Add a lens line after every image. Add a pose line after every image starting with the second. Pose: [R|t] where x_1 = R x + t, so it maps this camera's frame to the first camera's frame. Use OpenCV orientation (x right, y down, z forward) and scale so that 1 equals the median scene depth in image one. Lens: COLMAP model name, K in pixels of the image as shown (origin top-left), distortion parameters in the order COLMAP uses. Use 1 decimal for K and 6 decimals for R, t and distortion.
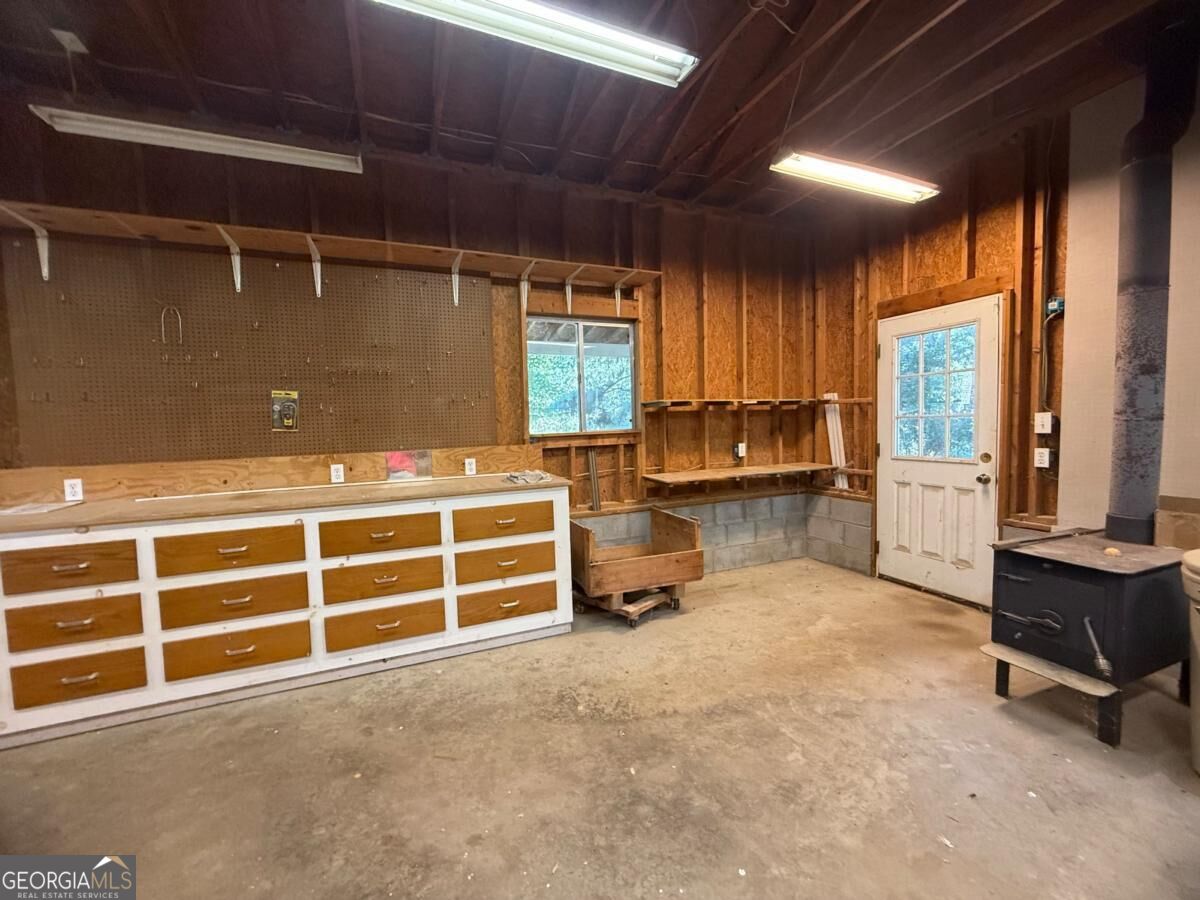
lens RADIAL K [[476.8, 0, 600.7], [0, 476.8, 446.1], [0, 0, 1]] dist [0.010061, 0.000069]
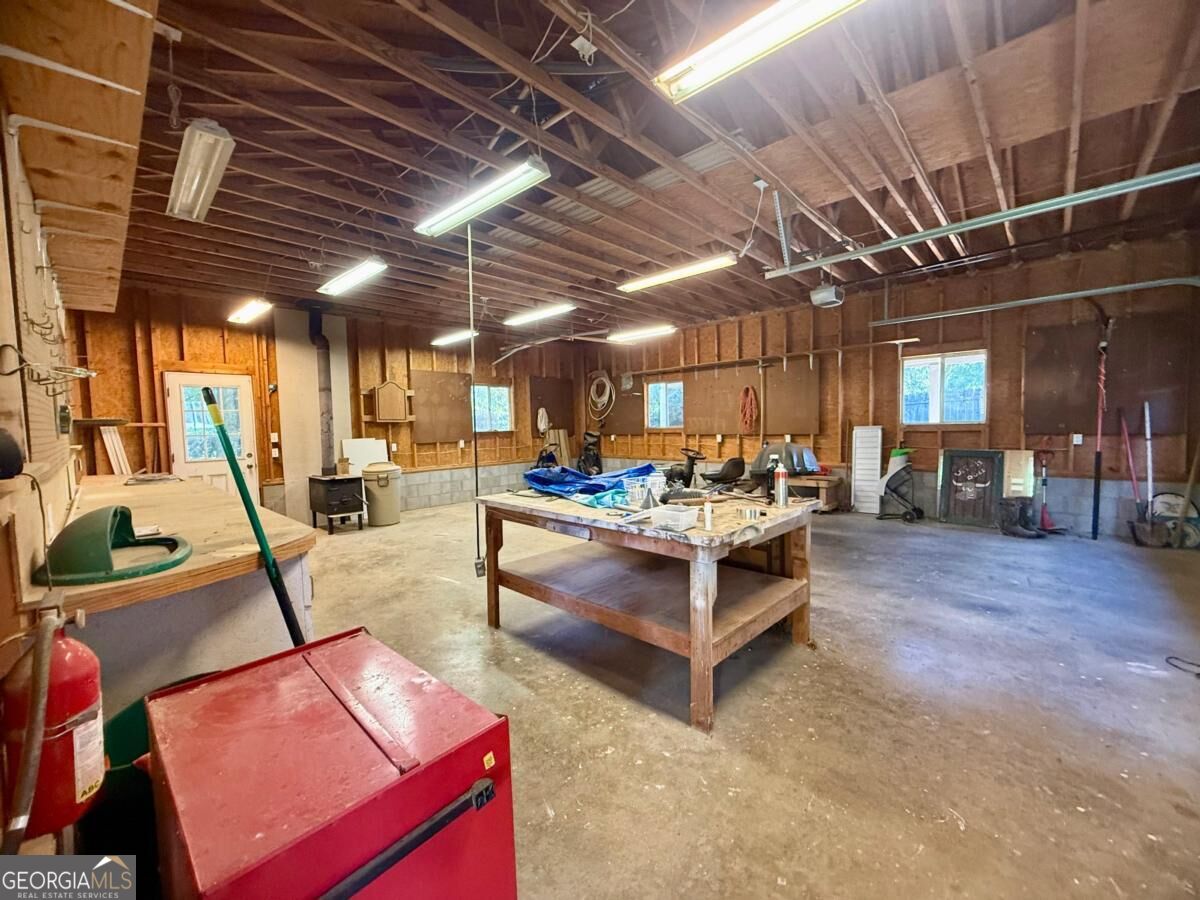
lens RADIAL K [[476.8, 0, 598.3], [0, 476.8, 449.2], [0, 0, 1]] dist [0.010061, 0.000069]
pose [[-0.394049, -0.019129, 0.918890, -1.761763], [0.078041, 0.995476, 0.054190, 0.003271], [-0.915770, 0.093065, -0.390773, 0.483975]]
